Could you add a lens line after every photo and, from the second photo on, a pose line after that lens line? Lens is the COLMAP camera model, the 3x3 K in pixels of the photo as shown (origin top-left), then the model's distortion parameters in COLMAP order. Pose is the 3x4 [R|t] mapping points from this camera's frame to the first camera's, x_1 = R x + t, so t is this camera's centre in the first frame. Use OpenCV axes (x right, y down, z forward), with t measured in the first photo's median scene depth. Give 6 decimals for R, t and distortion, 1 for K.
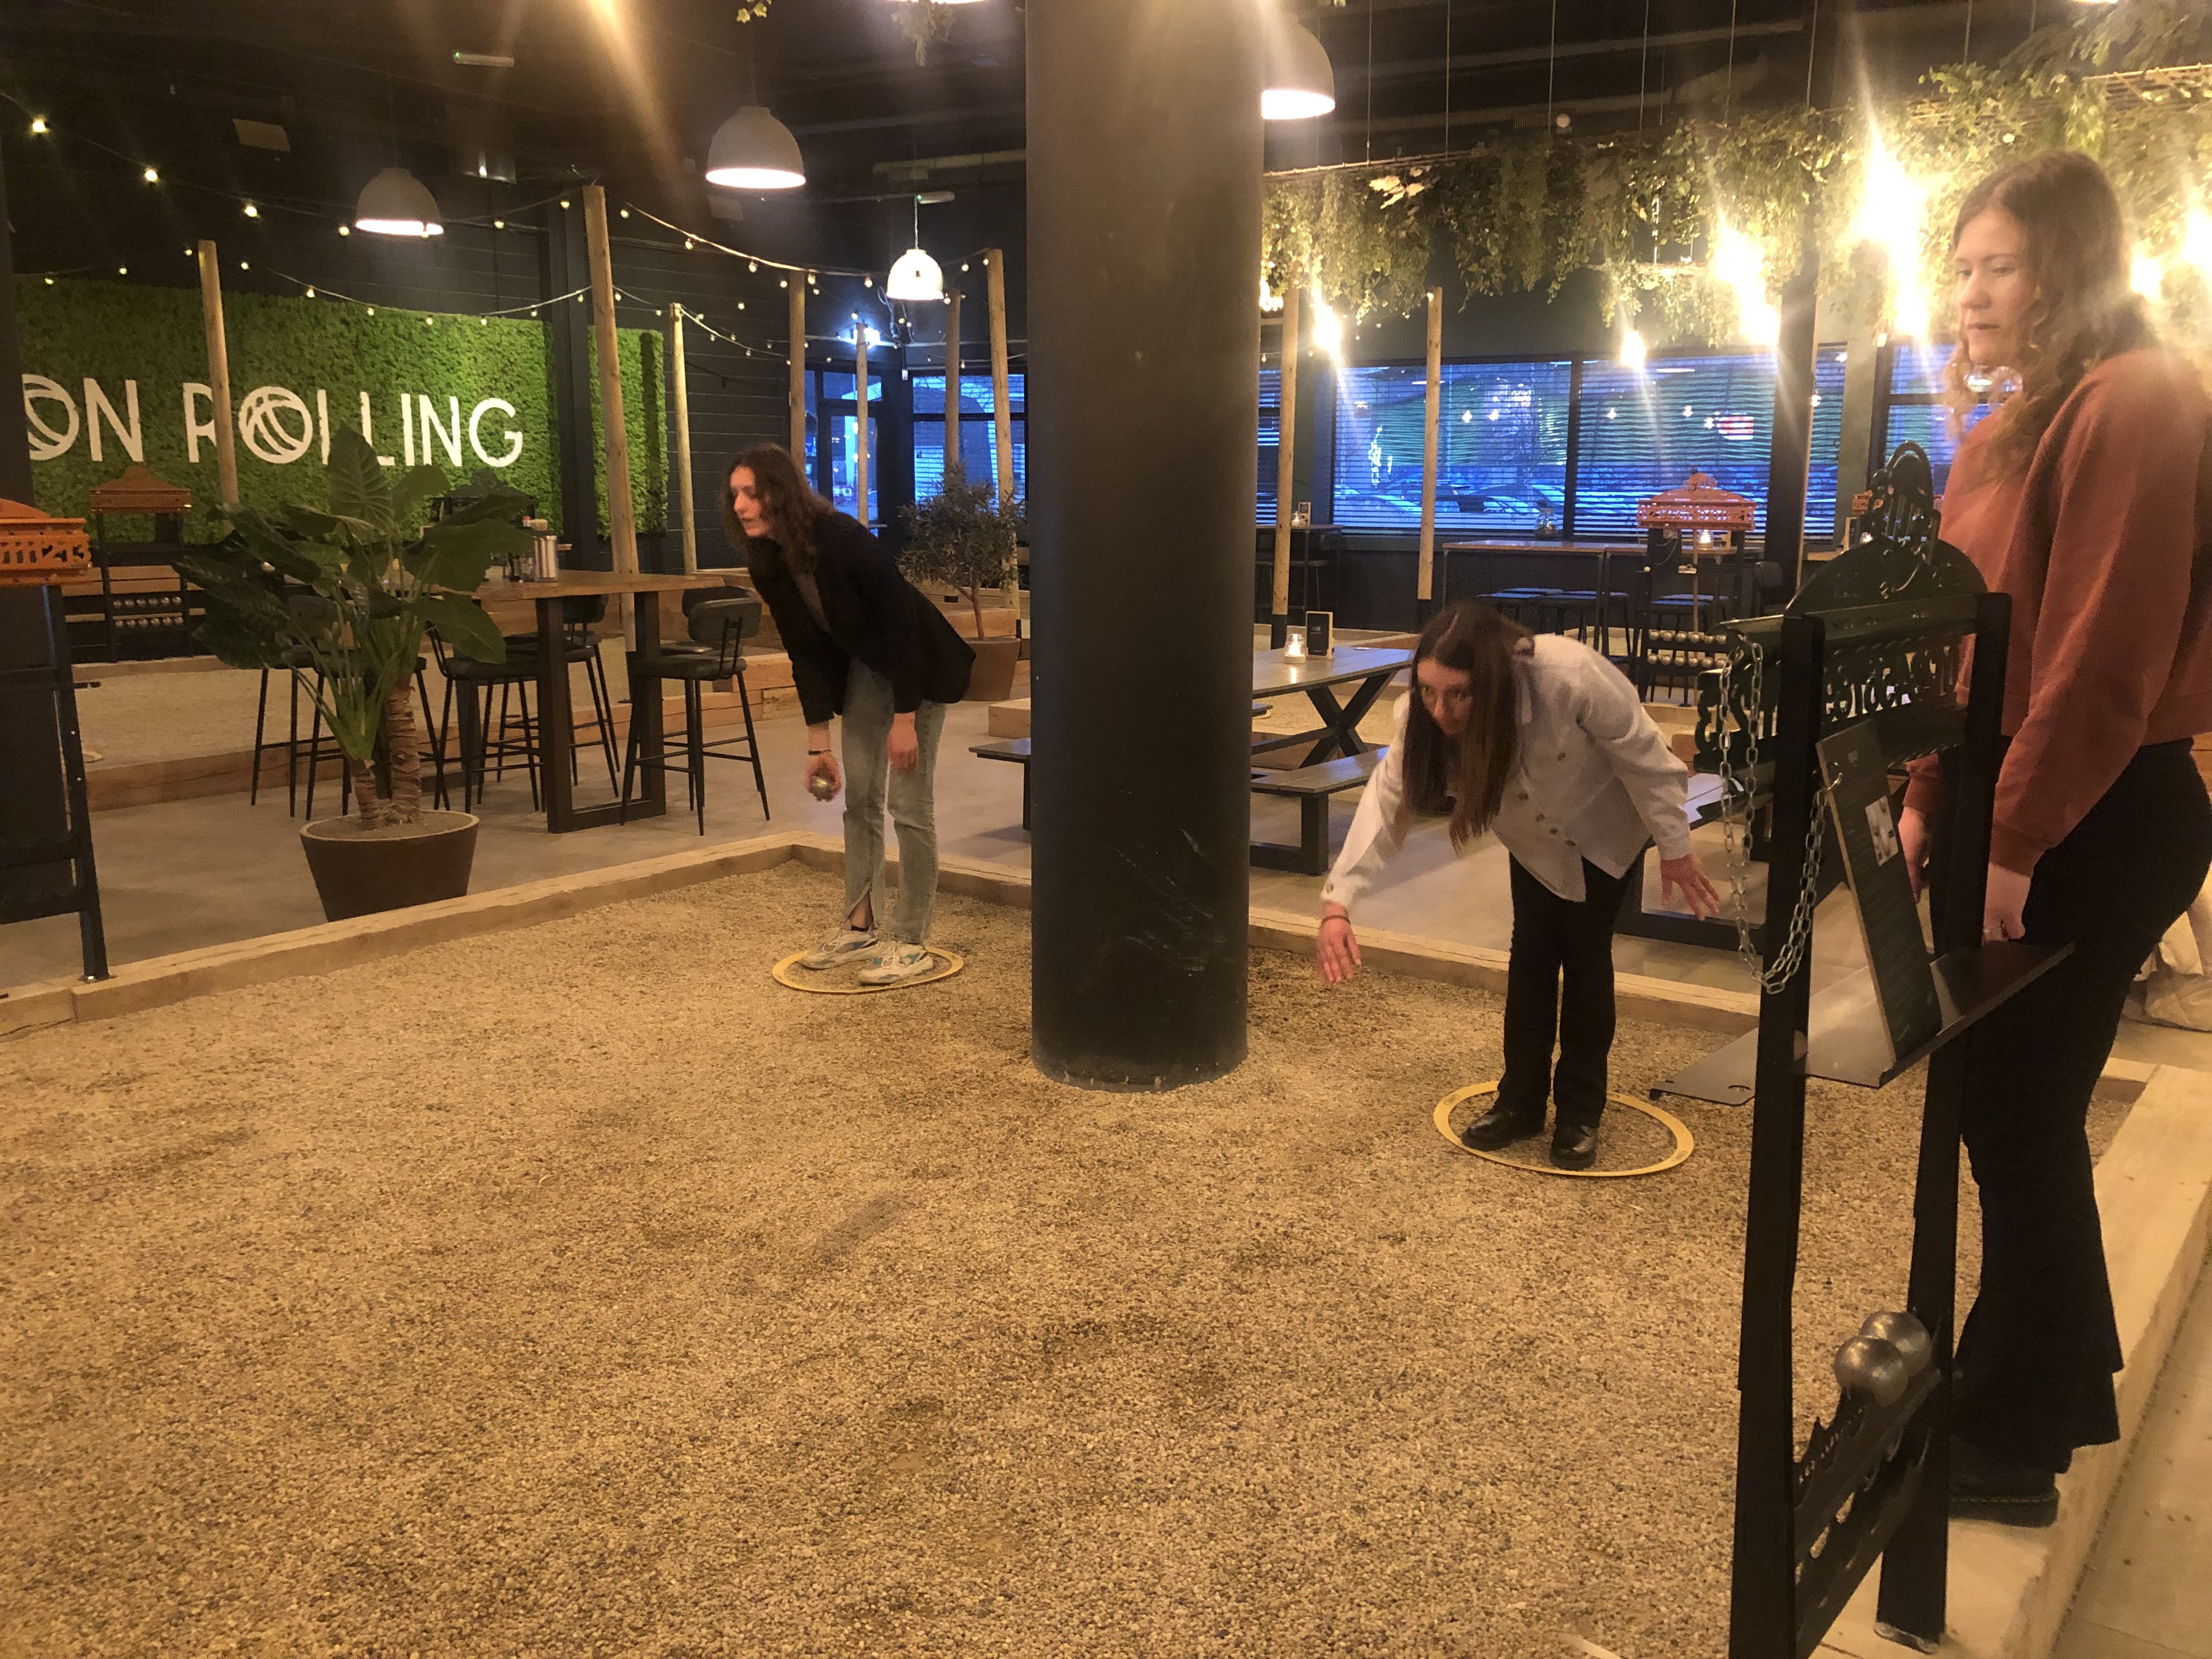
lens RADIAL K [[1808.9, 0, 1118.3], [0, 1808.9, 787.1], [0, 0, 1]] dist [0.063349, -0.069886]
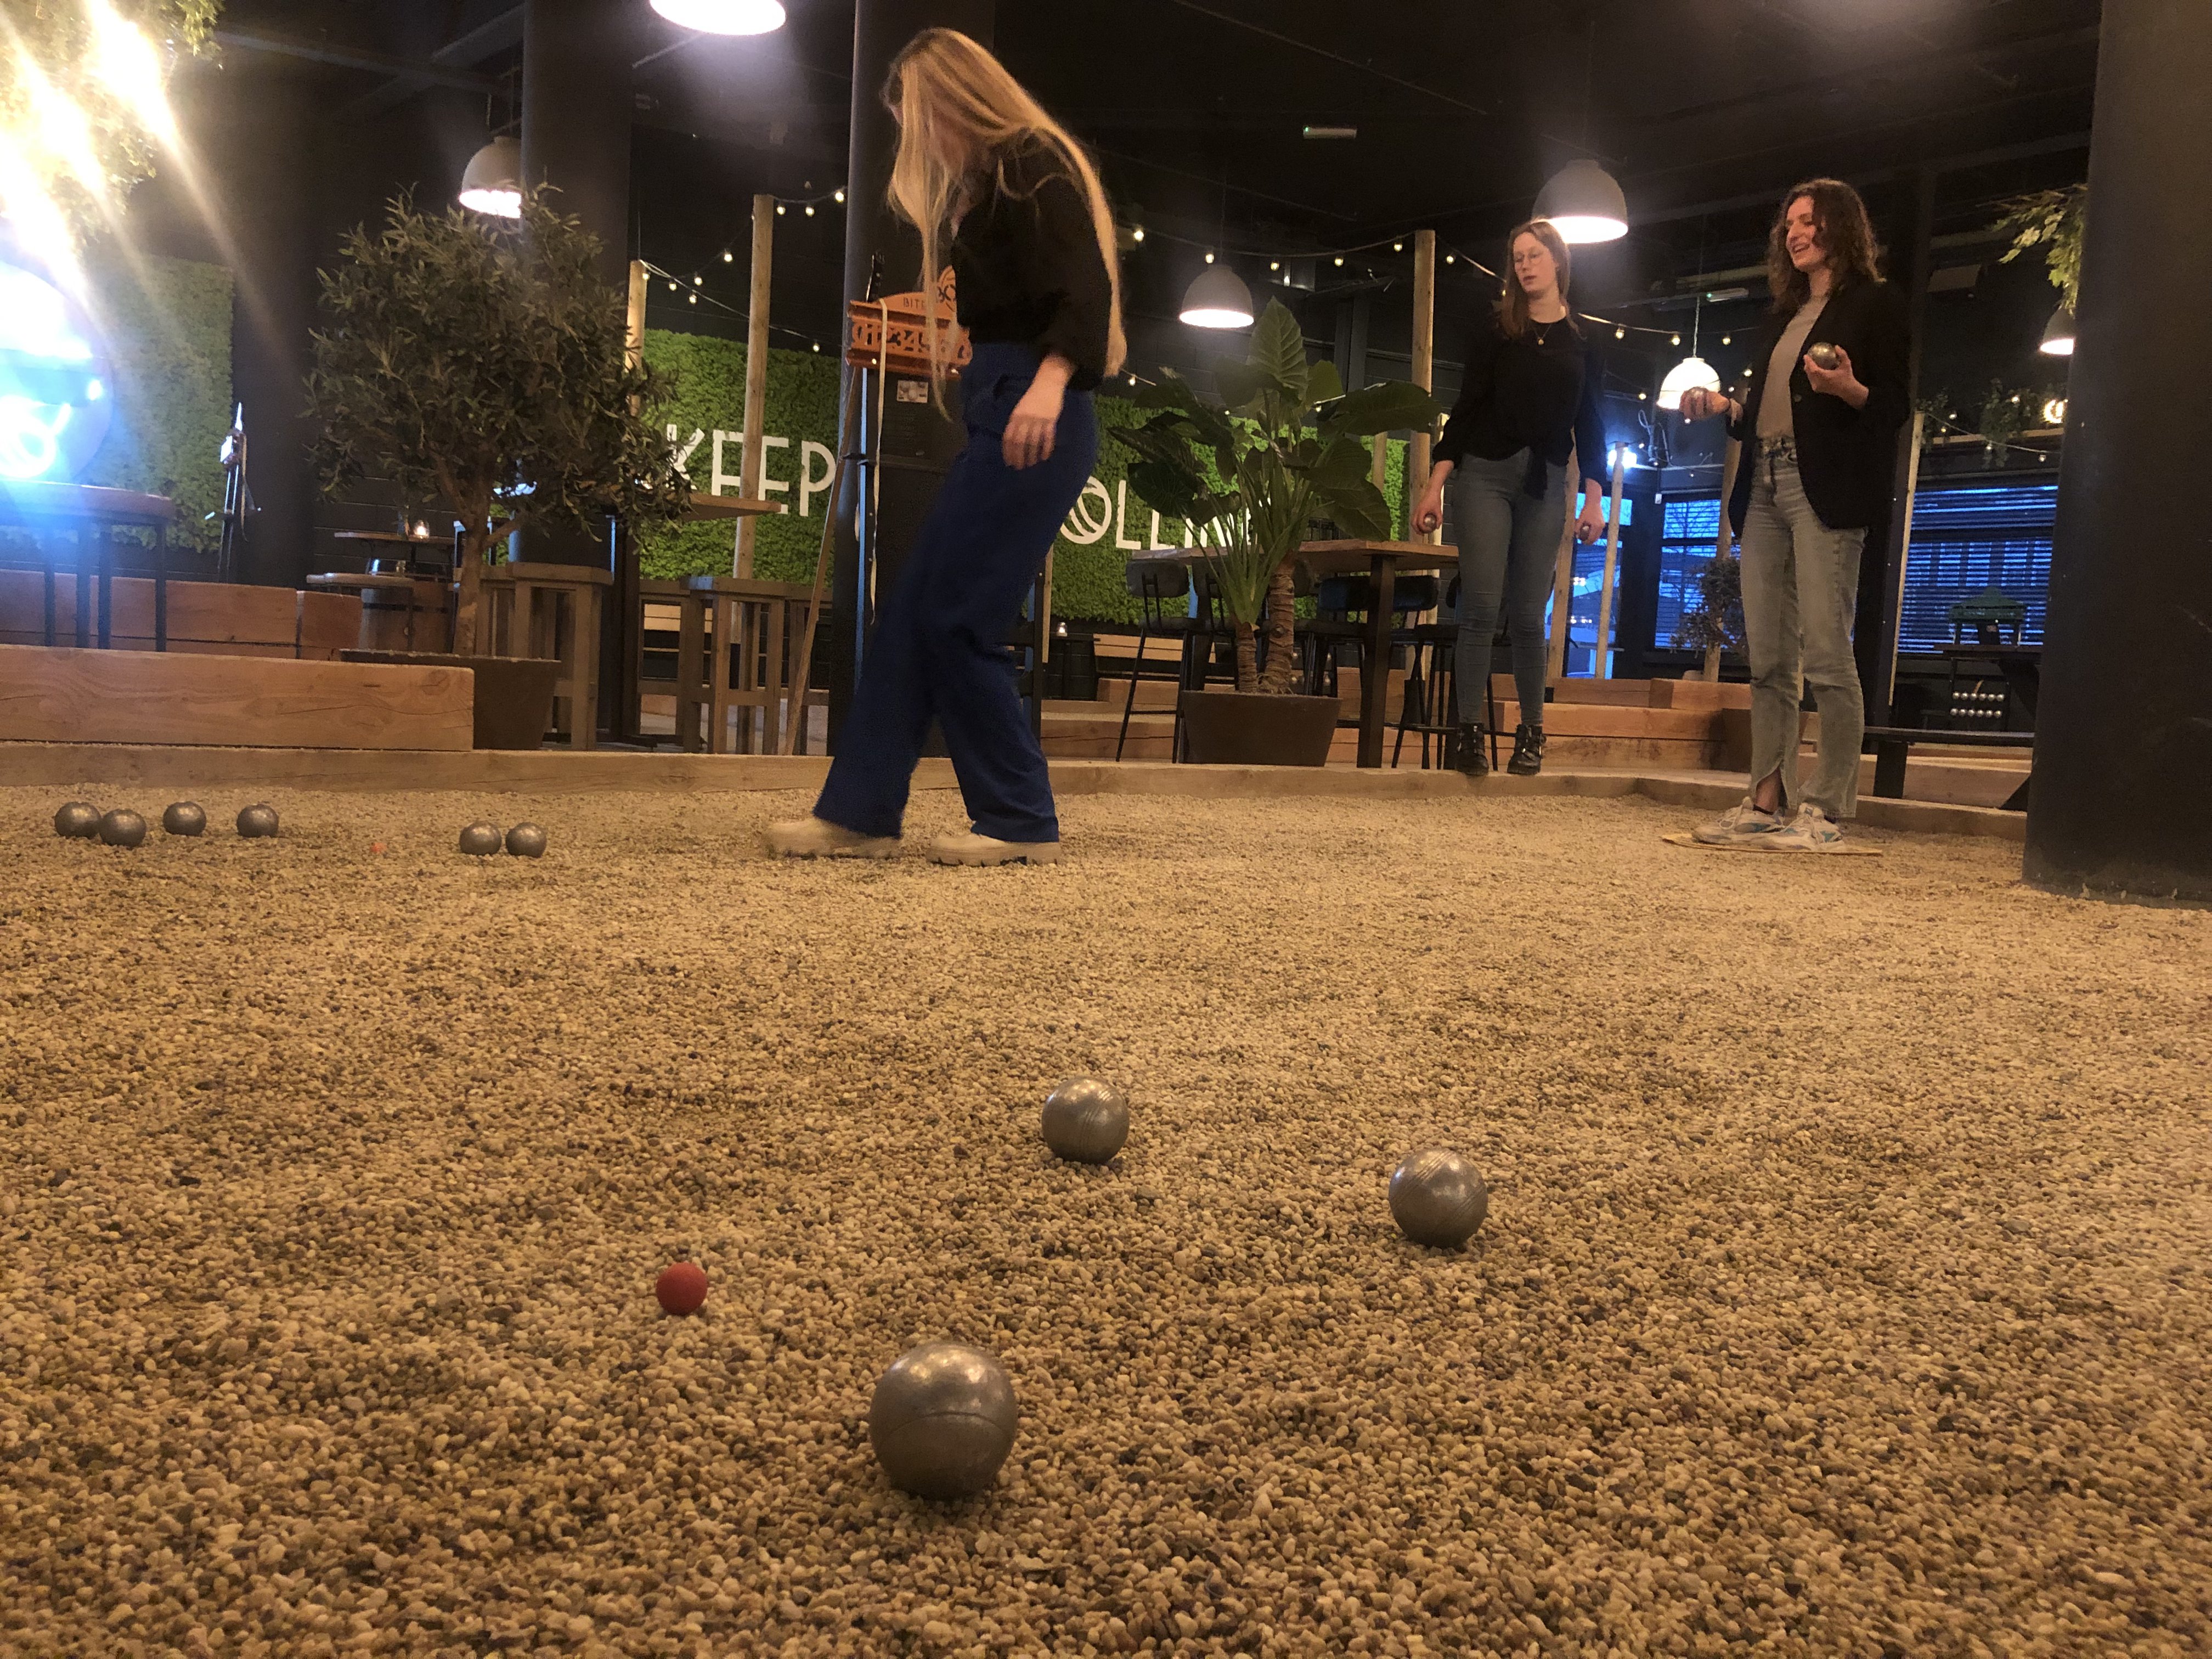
lens RADIAL K [[1810.9, 0, 1079.5], [0, 1810.9, 814.3], [0, 0, 1]] dist [0.011651, 0.011490]
pose [[0.926817, 0.073191, -0.368312, -0.077229], [-0.110818, 0.990449, -0.082040, 0.123194], [0.358790, 0.116851, 0.926075, 0.016159]]
